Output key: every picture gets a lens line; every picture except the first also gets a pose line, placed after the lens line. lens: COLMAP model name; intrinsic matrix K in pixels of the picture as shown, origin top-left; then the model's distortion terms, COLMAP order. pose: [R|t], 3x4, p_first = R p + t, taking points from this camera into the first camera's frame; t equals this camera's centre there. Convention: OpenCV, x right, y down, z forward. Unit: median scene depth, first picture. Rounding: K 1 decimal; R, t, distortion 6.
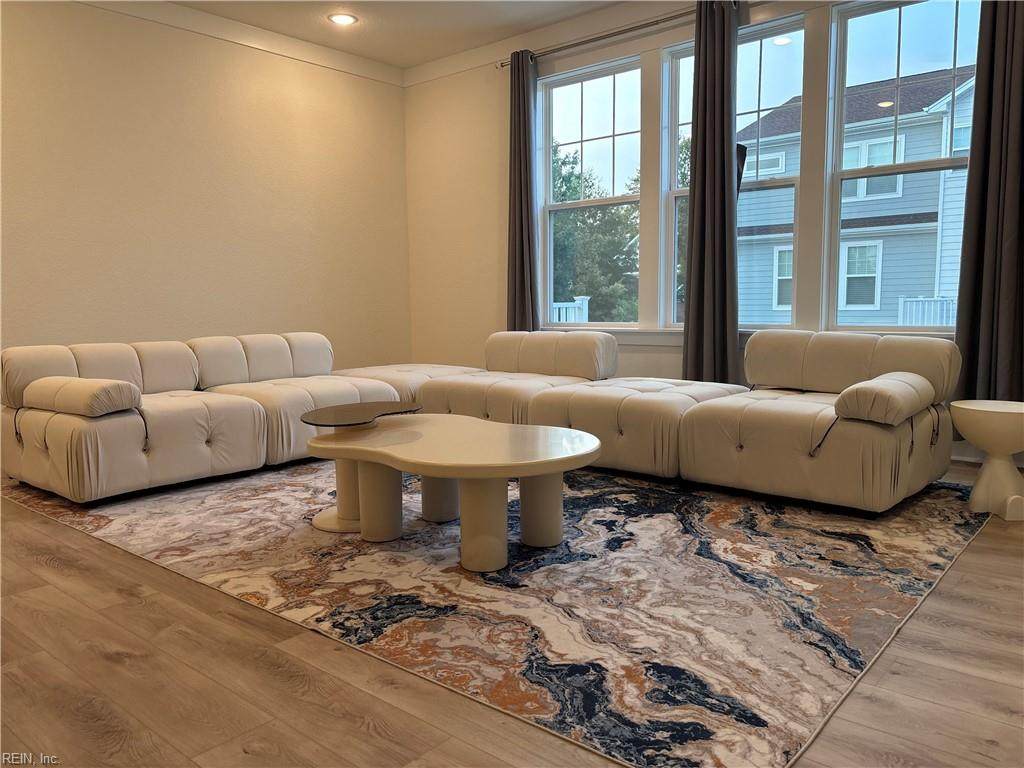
lens RADIAL K [[774.6, 0, 529.1], [0, 774.6, 384.6], [0, 0, 1]] dist [0.002906, -0.005426]
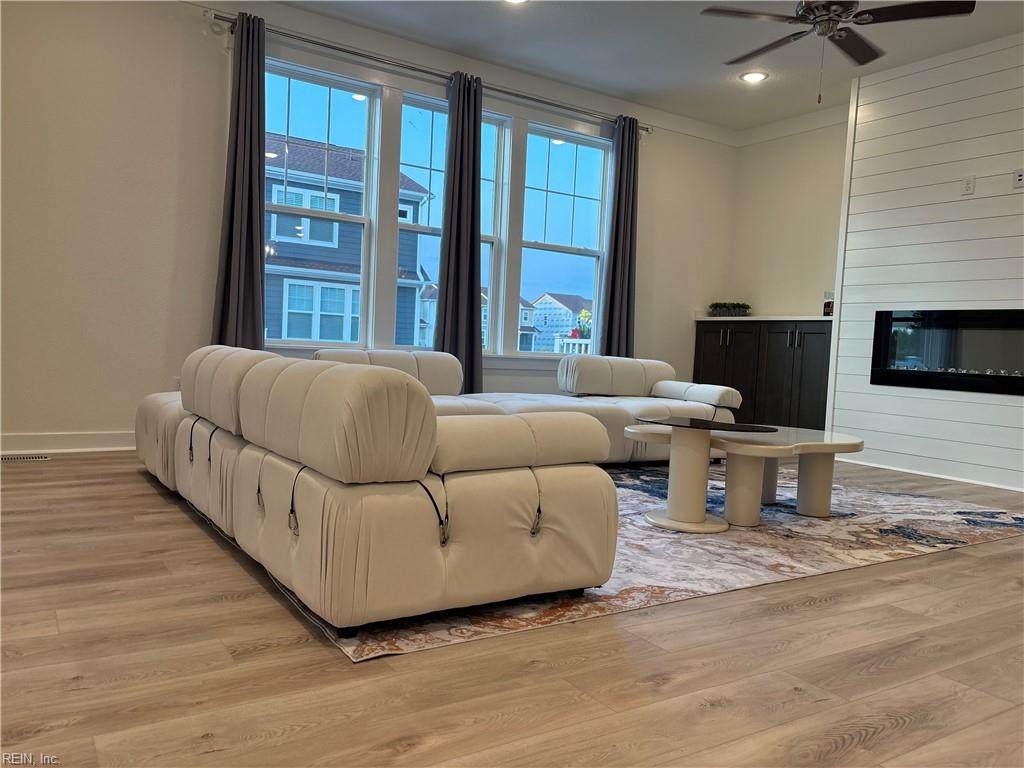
lens RADIAL K [[781.2, 0, 516.0], [0, 781.2, 404.8], [0, 0, 1]] dist [0.043800, -0.010889]
pose [[0.299846, -0.037562, 0.953248, -1.601970], [0.057313, 0.998129, 0.021303, -0.038170], [-0.952264, 0.048245, 0.301438, 1.067315]]
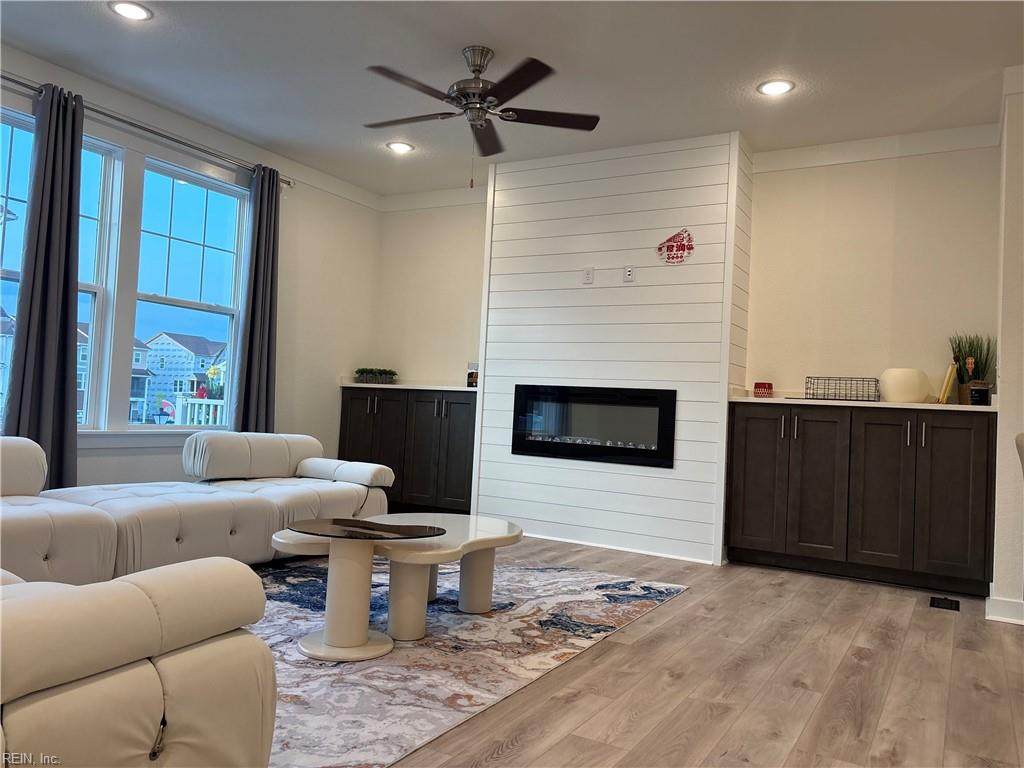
lens RADIAL K [[774.6, 0, 529.1], [0, 774.6, 384.6], [0, 0, 1]] dist [0.002906, -0.005426]
pose [[-0.177315, 0.033142, 0.983596, -1.437361], [0.062203, 0.997812, -0.022407, -0.130398], [-0.982186, 0.057210, -0.178989, 1.119482]]
